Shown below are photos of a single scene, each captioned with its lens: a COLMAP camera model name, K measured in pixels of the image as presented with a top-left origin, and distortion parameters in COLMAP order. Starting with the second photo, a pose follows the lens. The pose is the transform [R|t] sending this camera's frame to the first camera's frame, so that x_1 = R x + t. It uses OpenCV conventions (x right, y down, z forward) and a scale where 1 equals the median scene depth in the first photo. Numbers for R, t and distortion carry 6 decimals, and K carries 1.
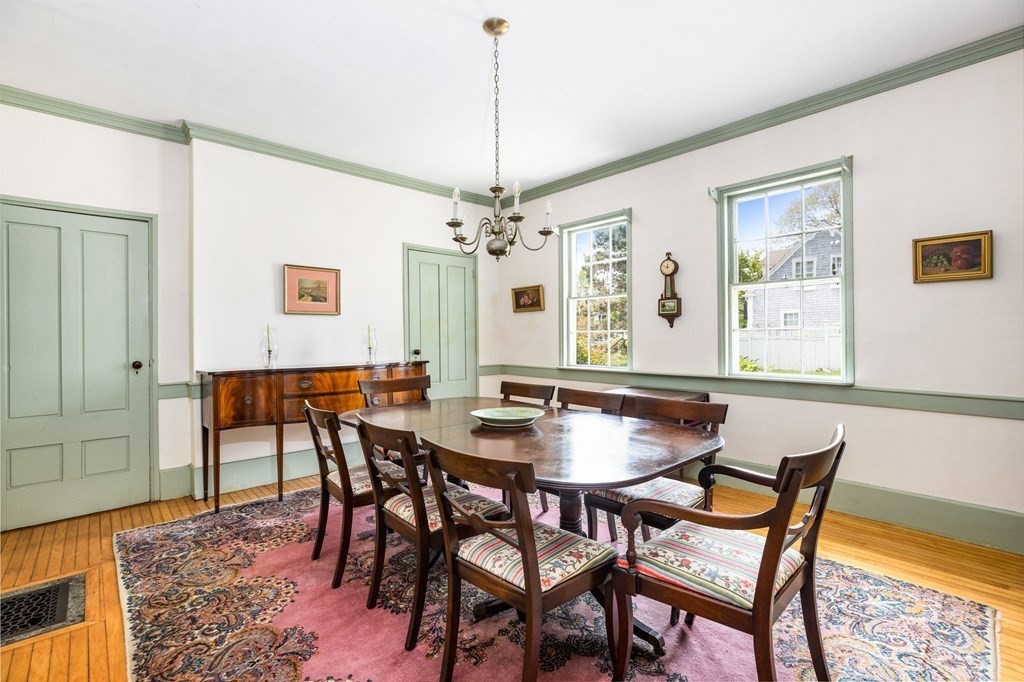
lens RADIAL K [[457.7, 0, 505.2], [0, 457.7, 340.2], [0, 0, 1]] dist [-0.000053, 0.001241]
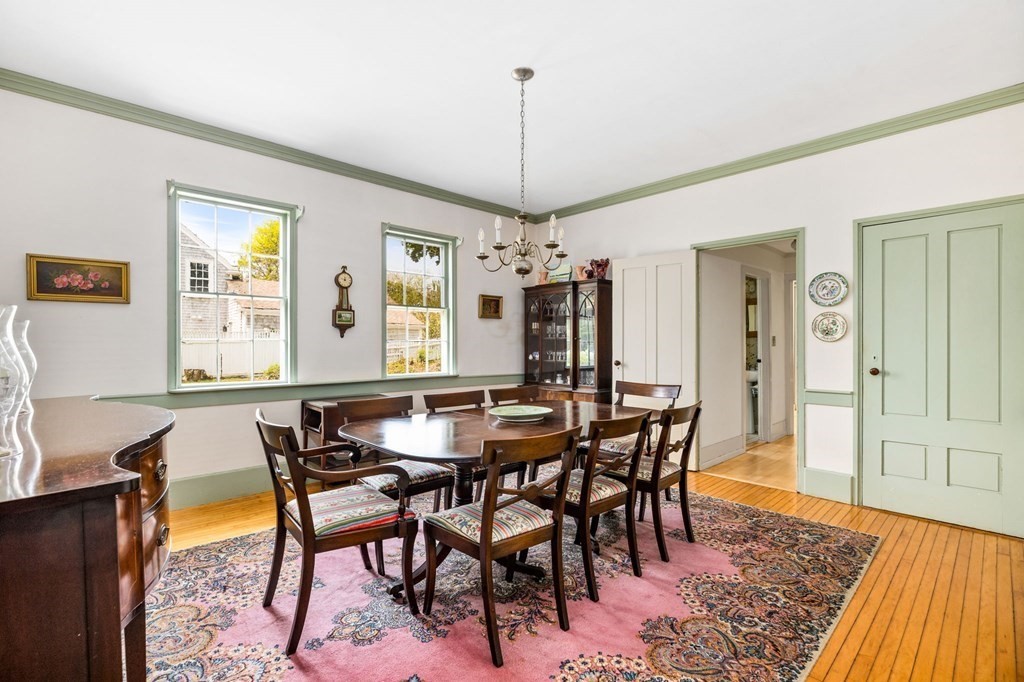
lens RADIAL K [[457.7, 0, 505.2], [0, 457.7, 340.2], [0, 0, 1]] dist [-0.000053, 0.001241]
pose [[-0.014606, 0.013559, 0.999801, -0.713059], [0.006911, 0.999886, -0.013460, -0.005240], [-0.999869, 0.006713, -0.014698, 0.666083]]
